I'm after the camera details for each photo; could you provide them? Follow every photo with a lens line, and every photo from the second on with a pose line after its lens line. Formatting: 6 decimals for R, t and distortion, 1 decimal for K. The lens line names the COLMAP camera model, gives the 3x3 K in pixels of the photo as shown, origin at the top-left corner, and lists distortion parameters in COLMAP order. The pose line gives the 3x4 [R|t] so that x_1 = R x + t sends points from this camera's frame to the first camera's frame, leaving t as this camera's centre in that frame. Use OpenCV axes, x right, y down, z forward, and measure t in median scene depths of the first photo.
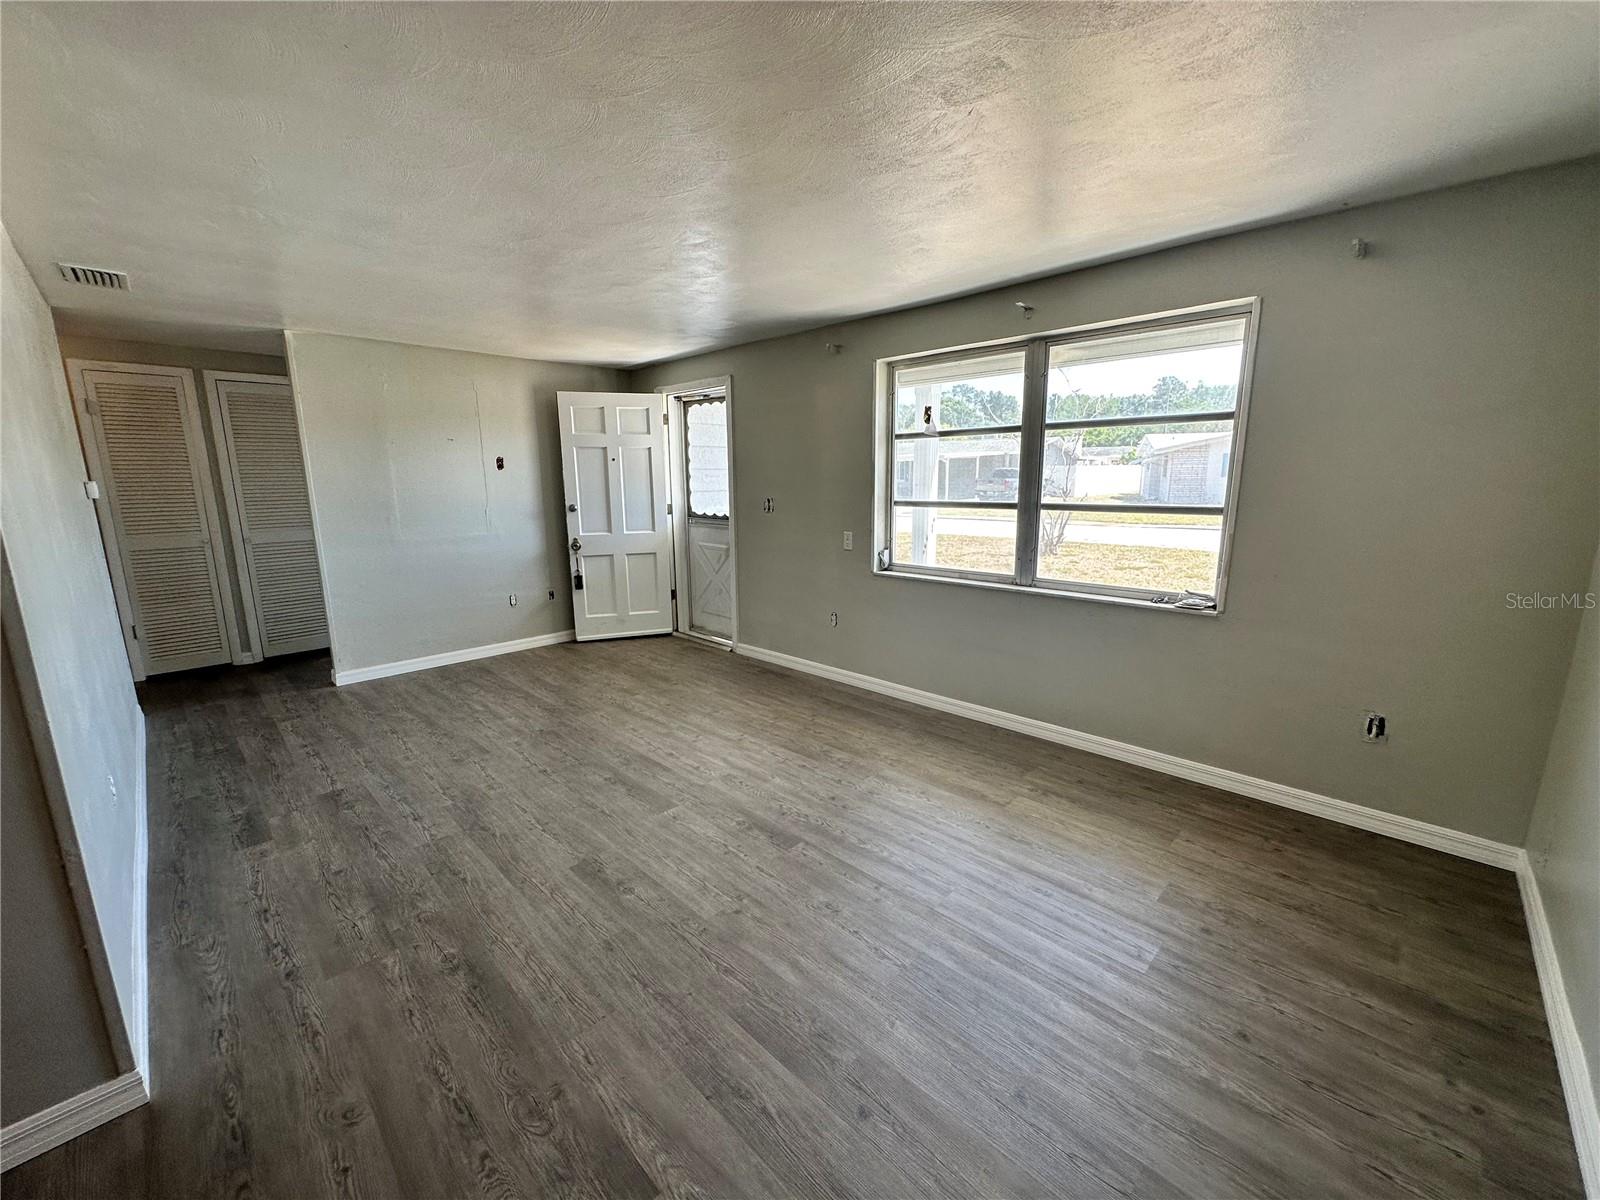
lens RADIAL K [[640.7, 0, 796.7], [0, 640.7, 599.1], [0, 0, 1]] dist [-0.005669, 0.001688]
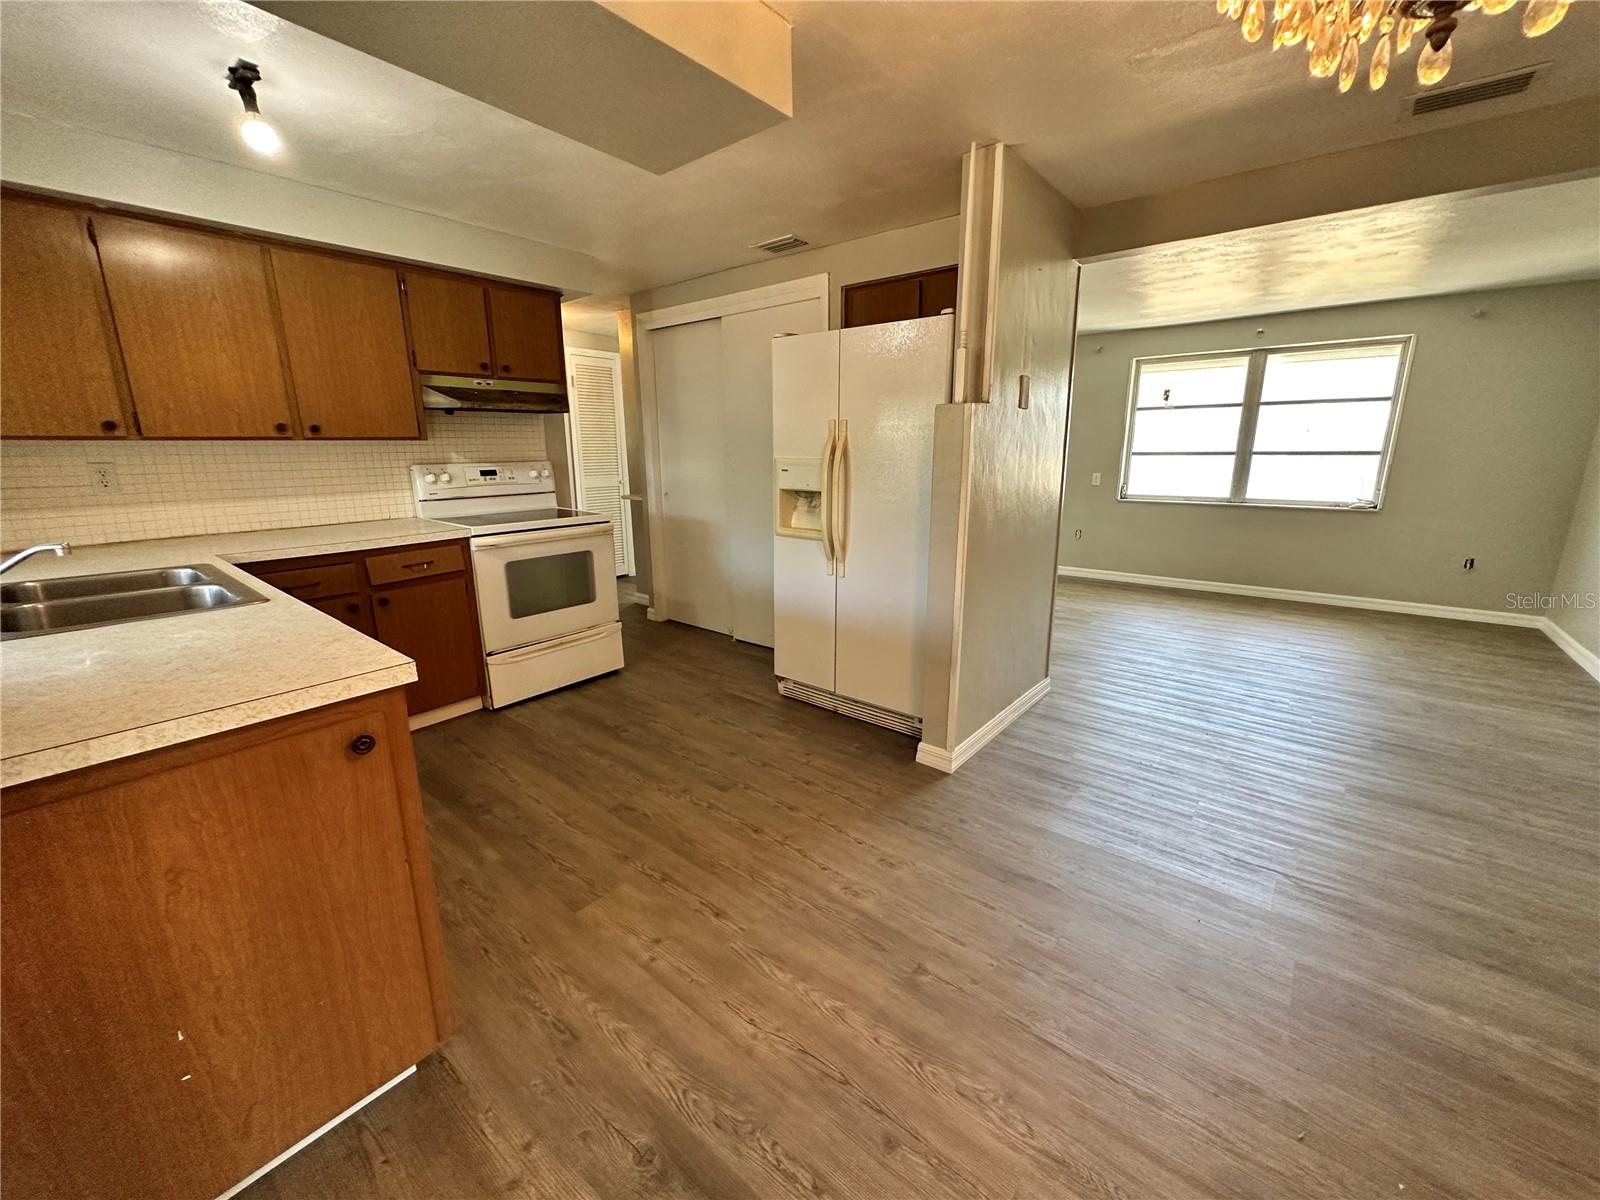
lens RADIAL K [[640.7, 0, 801.0], [0, 640.7, 595.5], [0, 0, 1]] dist [-0.005669, 0.001688]
pose [[0.995816, -0.017318, 0.089729, -0.847556], [0.014316, 0.999320, 0.033988, 0.134959], [-0.090256, -0.032561, 0.995386, -0.487327]]
